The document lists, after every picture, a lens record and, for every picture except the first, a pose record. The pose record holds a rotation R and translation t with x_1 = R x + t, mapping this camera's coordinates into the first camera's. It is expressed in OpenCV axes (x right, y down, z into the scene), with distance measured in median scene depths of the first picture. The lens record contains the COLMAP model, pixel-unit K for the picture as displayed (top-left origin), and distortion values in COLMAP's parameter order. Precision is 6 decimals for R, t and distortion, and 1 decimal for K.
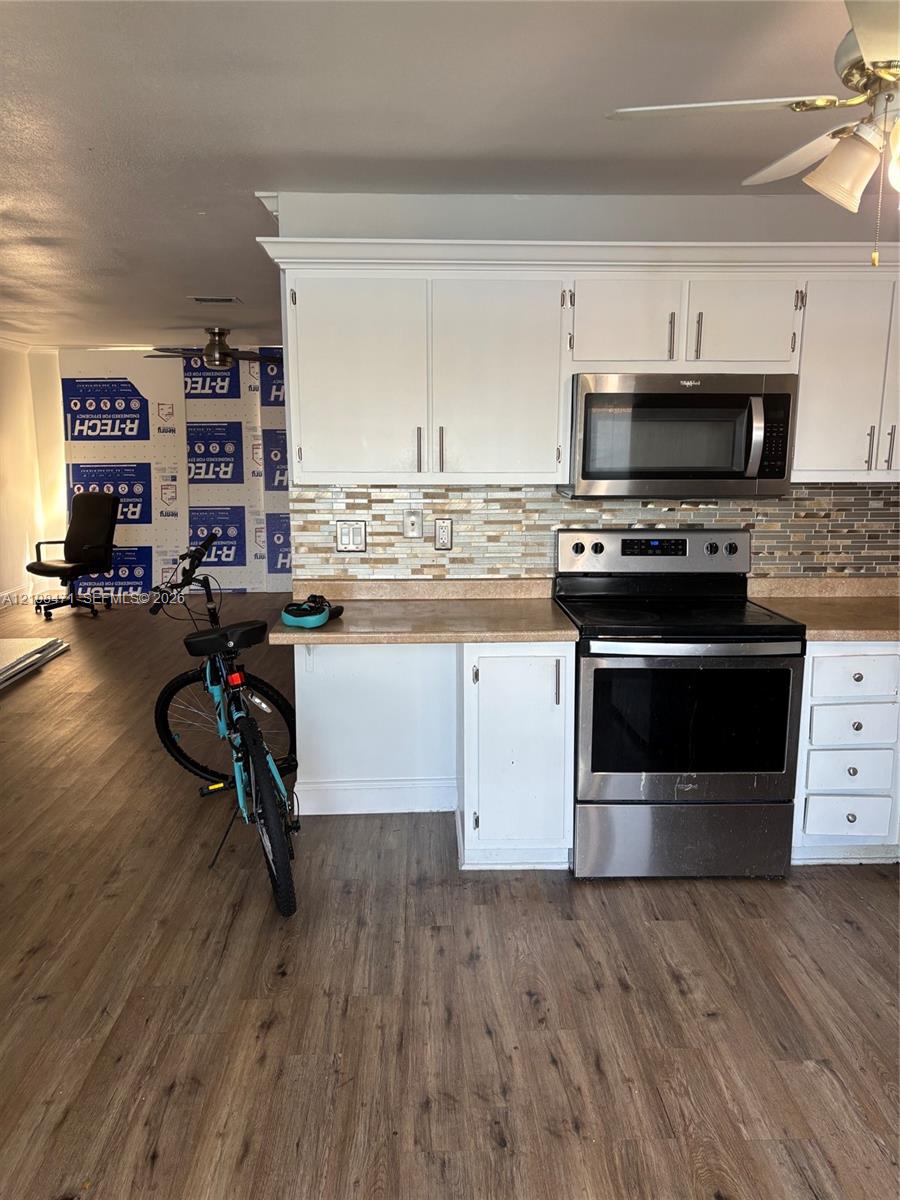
lens RADIAL K [[920.8, 0, 452.2], [0, 920.8, 600.0], [0, 0, 1]] dist [0.016705, 0.002733]
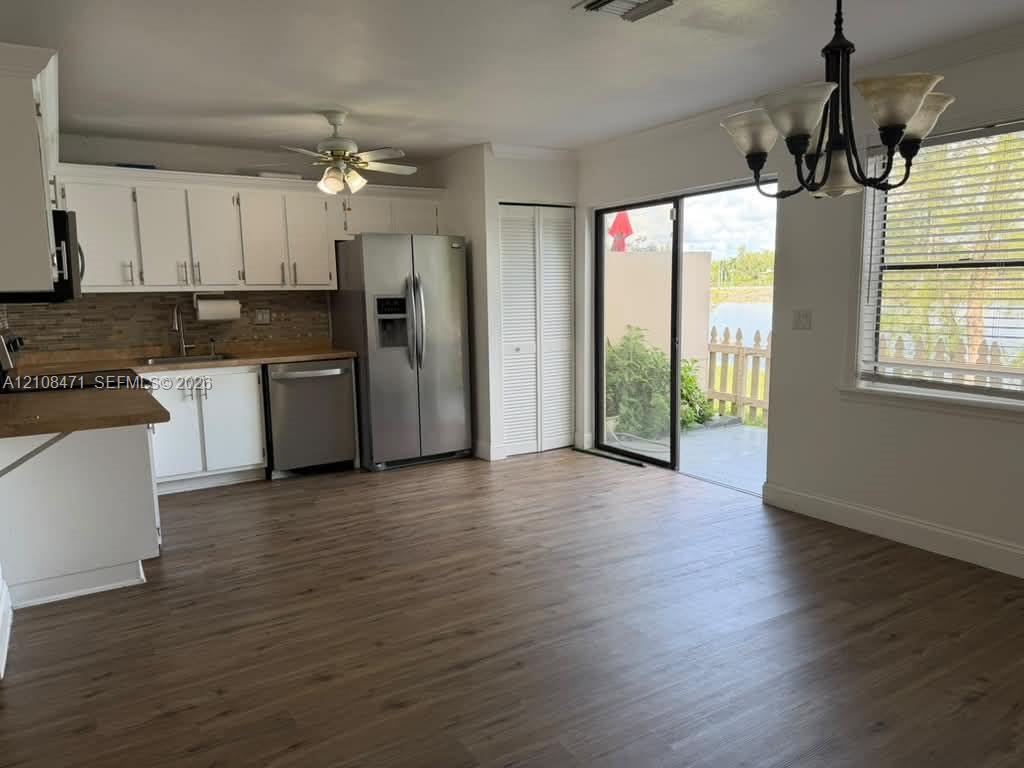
lens RADIAL K [[714.3, 0, 510.8], [0, 714.3, 384.8], [0, 0, 1]] dist [0.005010, -0.025545]
pose [[-0.484545, -0.127191, 0.865470, -1.456922], [0.153178, 0.961750, 0.227099, -0.180664], [-0.861250, 0.242611, -0.446528, 1.223974]]
